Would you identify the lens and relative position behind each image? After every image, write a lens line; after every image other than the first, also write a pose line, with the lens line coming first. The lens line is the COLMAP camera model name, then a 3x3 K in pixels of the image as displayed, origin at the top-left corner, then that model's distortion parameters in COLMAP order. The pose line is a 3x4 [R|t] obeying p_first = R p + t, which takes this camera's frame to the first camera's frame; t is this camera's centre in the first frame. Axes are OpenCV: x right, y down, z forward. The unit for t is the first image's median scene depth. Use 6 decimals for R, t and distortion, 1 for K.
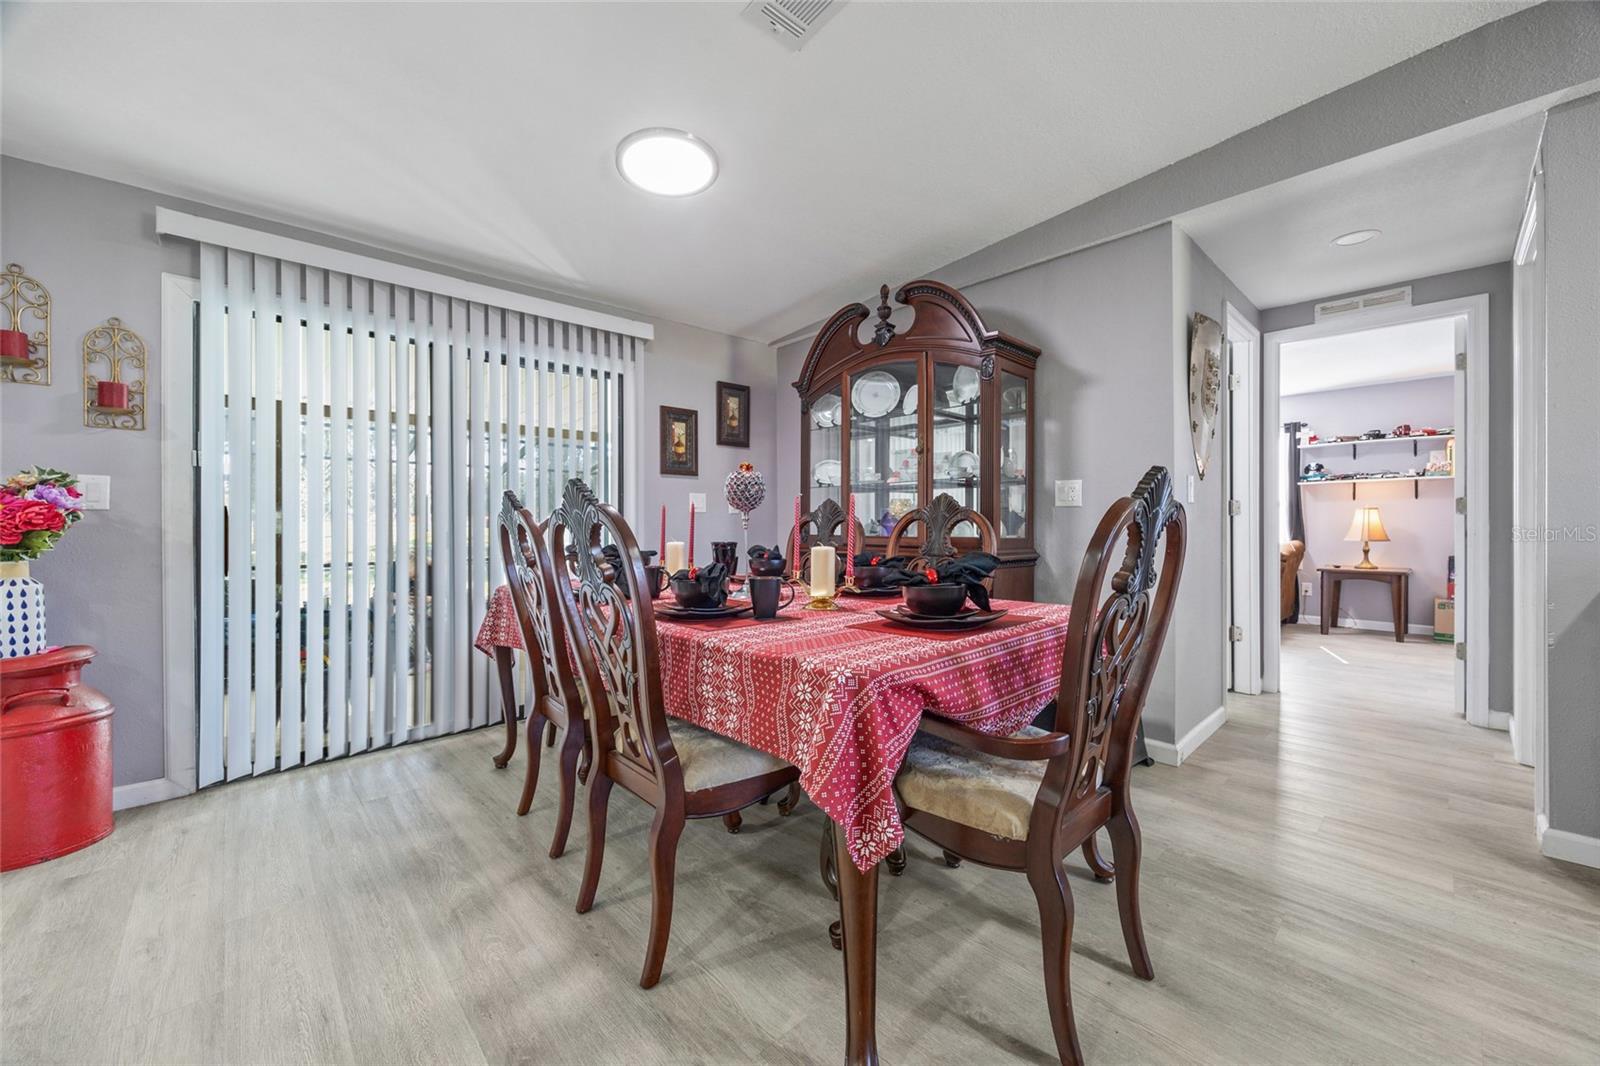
lens RADIAL K [[623.5, 0, 809.7], [0, 623.5, 520.2], [0, 0, 1]] dist [-0.001610, -0.000144]
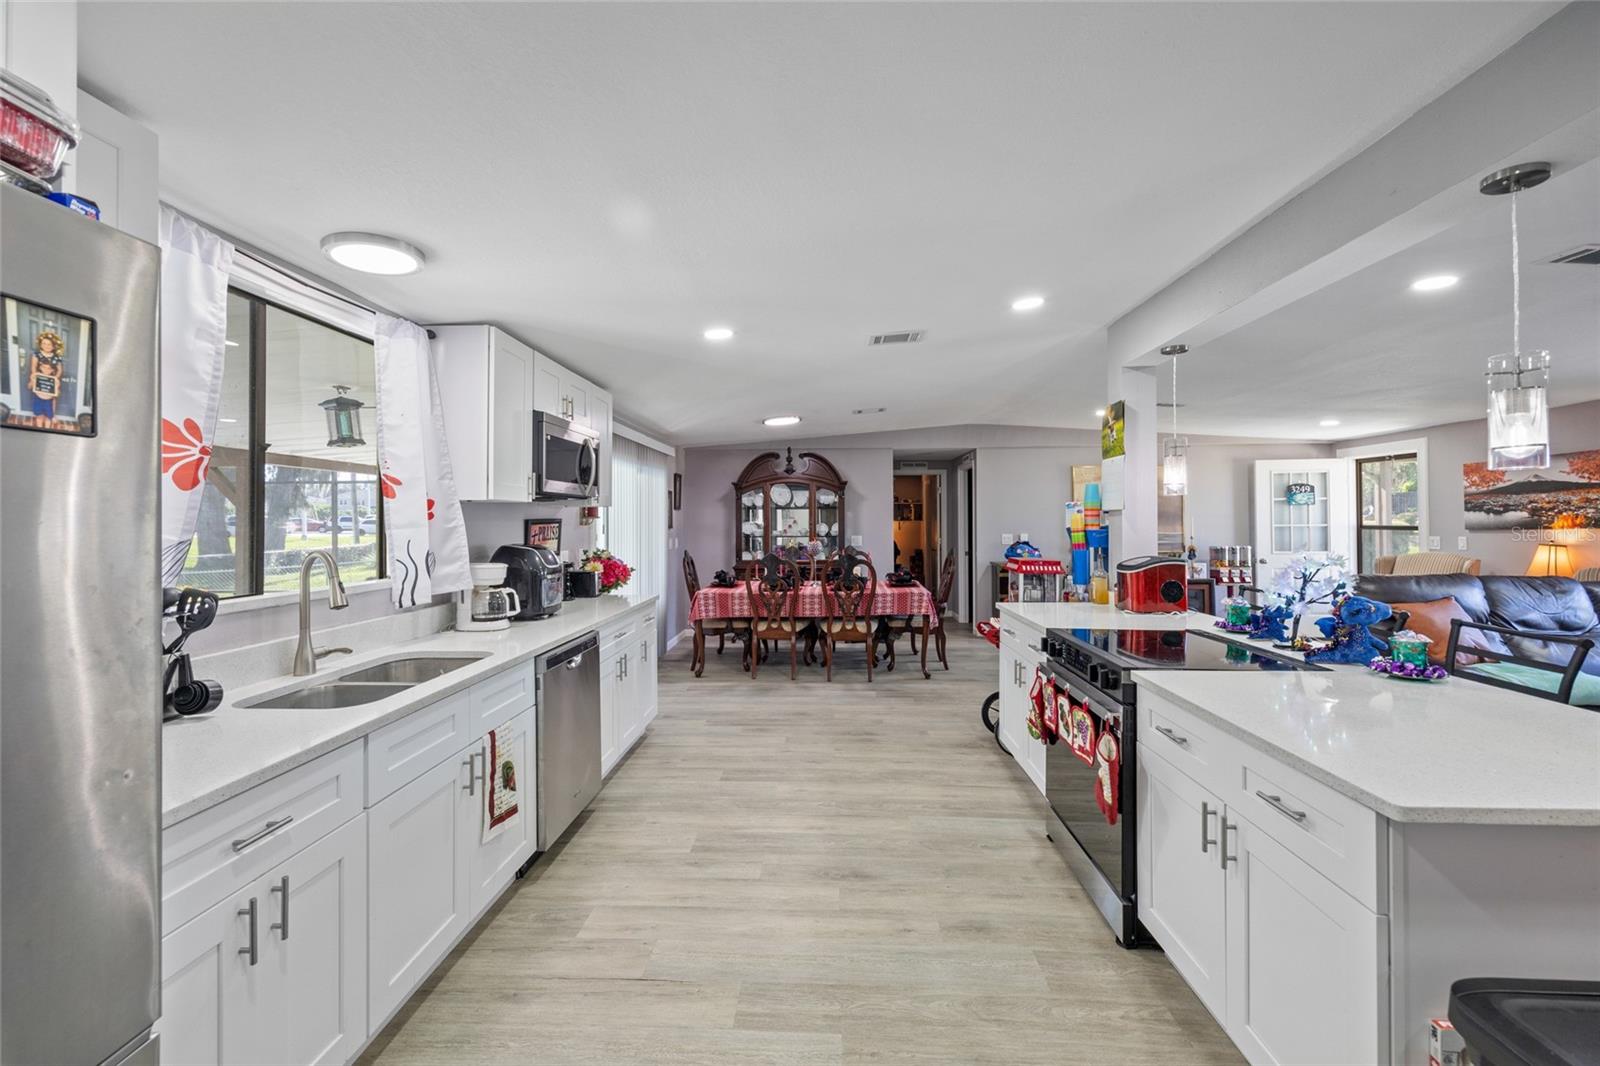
lens RADIAL K [[623.5, 0, 807.0], [0, 623.5, 522.3], [0, 0, 1]] dist [-0.001610, -0.000144]
pose [[0.720812, 0.001814, 0.693128, -1.345707], [-0.001687, 0.999998, -0.000863, -0.104471], [-0.693128, -0.000547, 0.720814, -0.632100]]
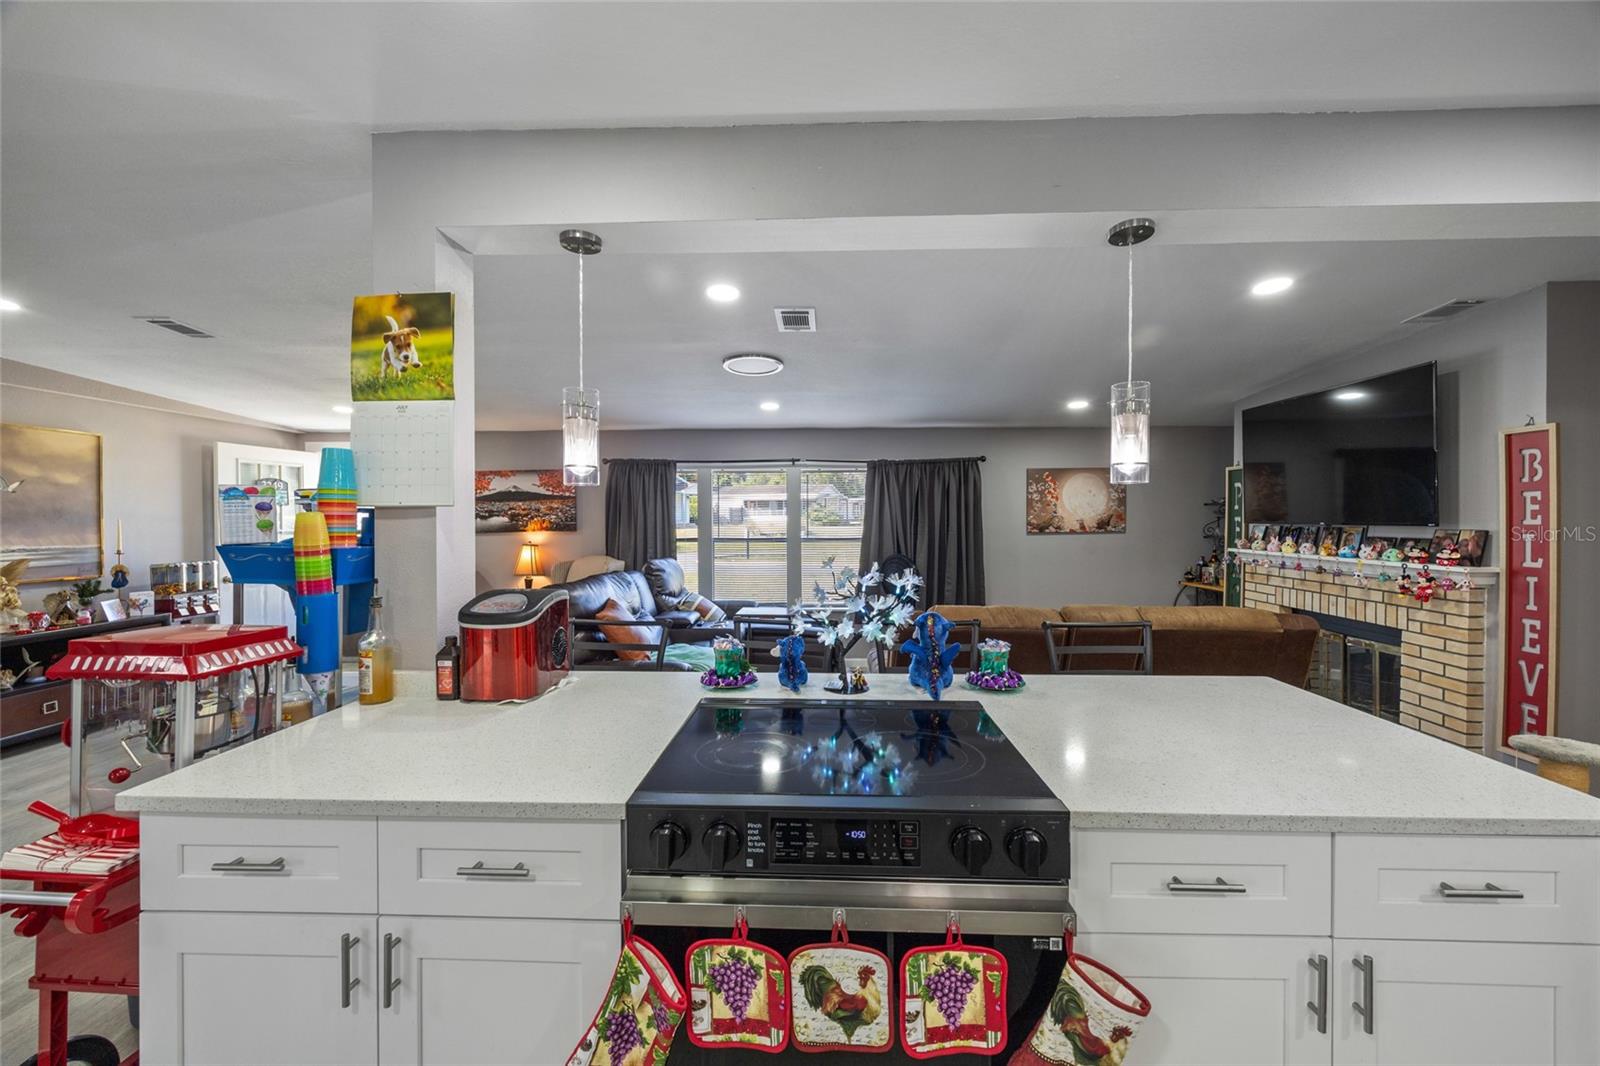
lens RADIAL K [[623.5, 0, 806.7], [0, 623.5, 525.2], [0, 0, 1]] dist [-0.001610, -0.000144]
pose [[-0.696866, 0.002127, 0.717198, -0.867479], [0.003607, 0.999993, 0.000539, -0.109536], [-0.717192, 0.002963, -0.696869, -0.115756]]
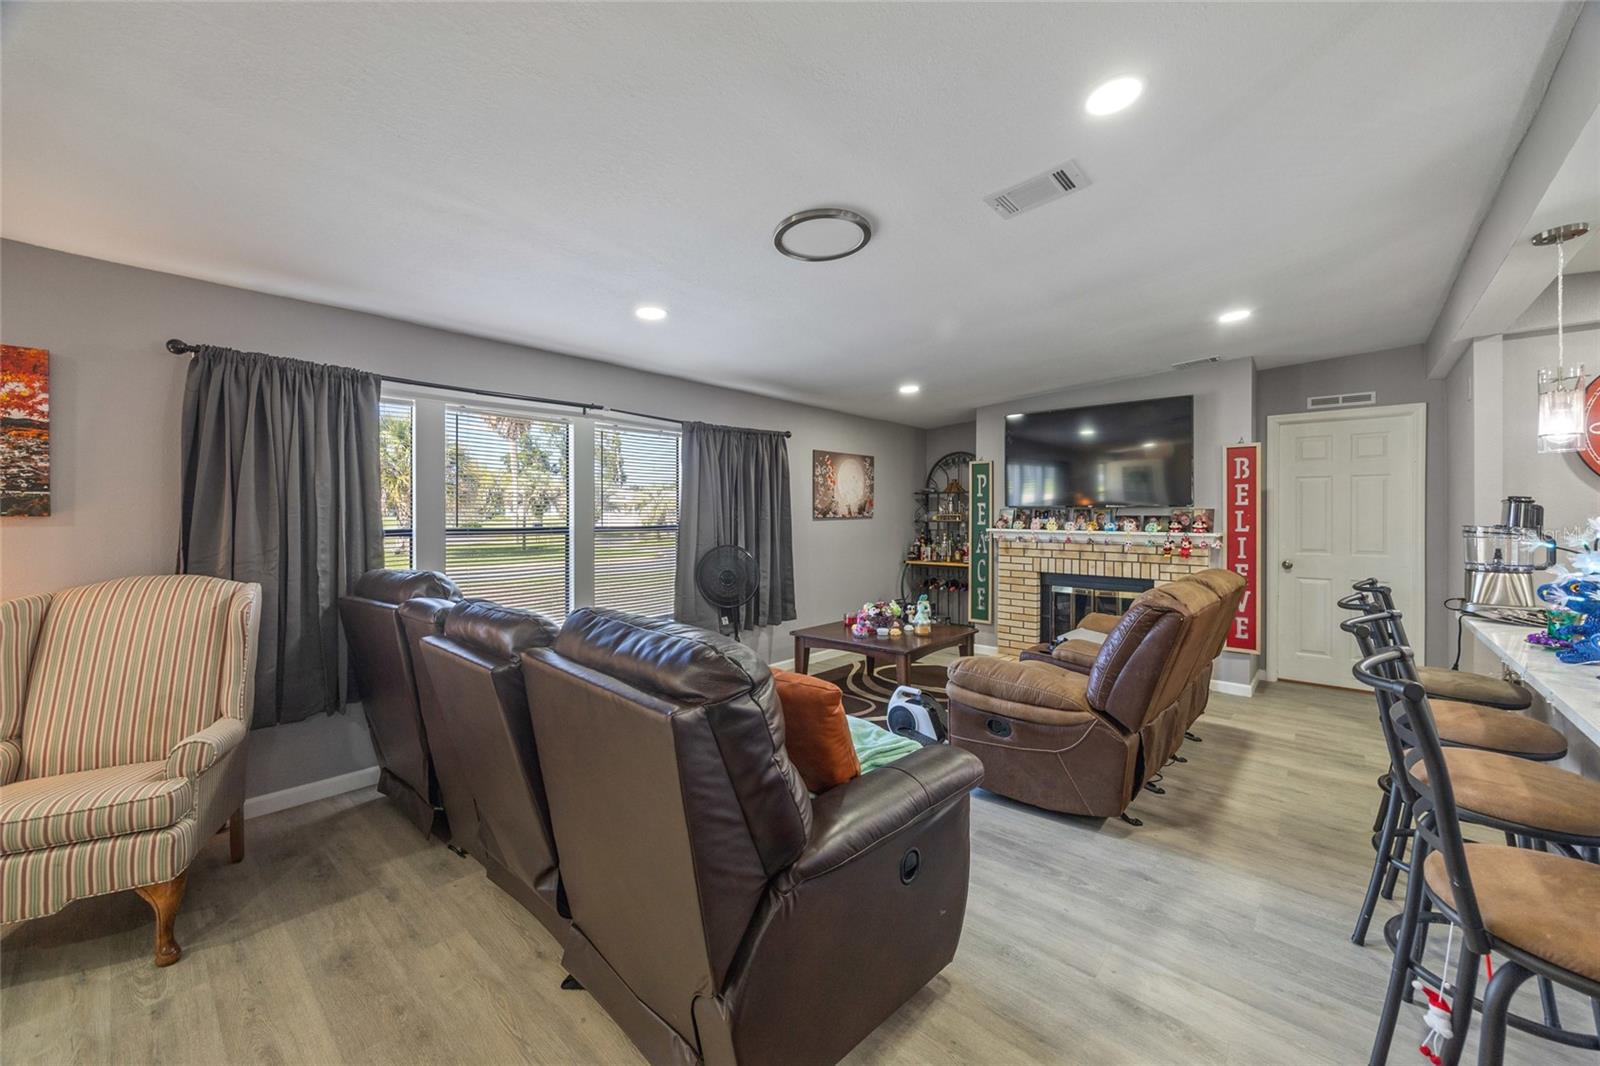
lens RADIAL K [[623.5, 0, 804.5], [0, 623.5, 507.4], [0, 0, 1]] dist [-0.001610, -0.000144]
pose [[-0.995711, 0.006629, -0.092277, 0.144969], [0.008305, 0.999807, -0.017798, -0.084199], [0.092142, -0.018488, -0.995574, -0.145481]]
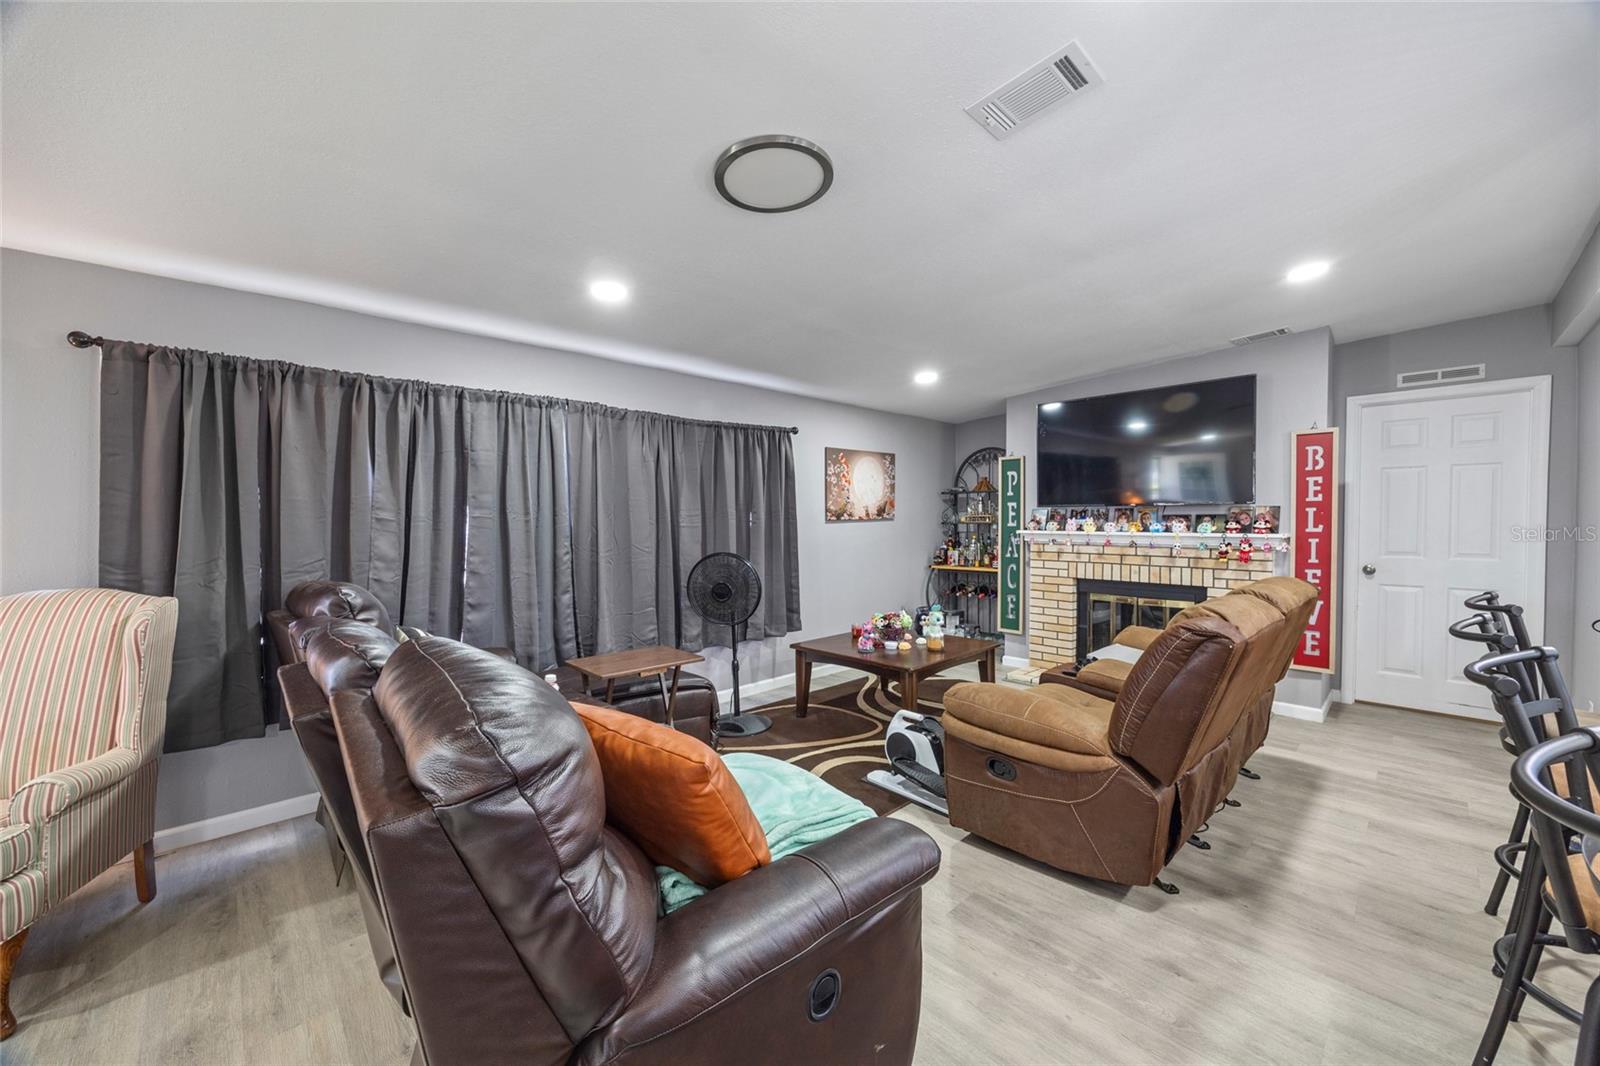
lens RADIAL K [[623.5, 0, 803.2], [0, 623.5, 528.3], [0, 0, 1]] dist [-0.001610, -0.000144]
pose [[-0.999714, 0.017298, -0.016526, 0.048200], [0.017130, 0.999801, 0.010232, -0.082826], [0.016699, 0.009946, -0.999811, -0.257298]]
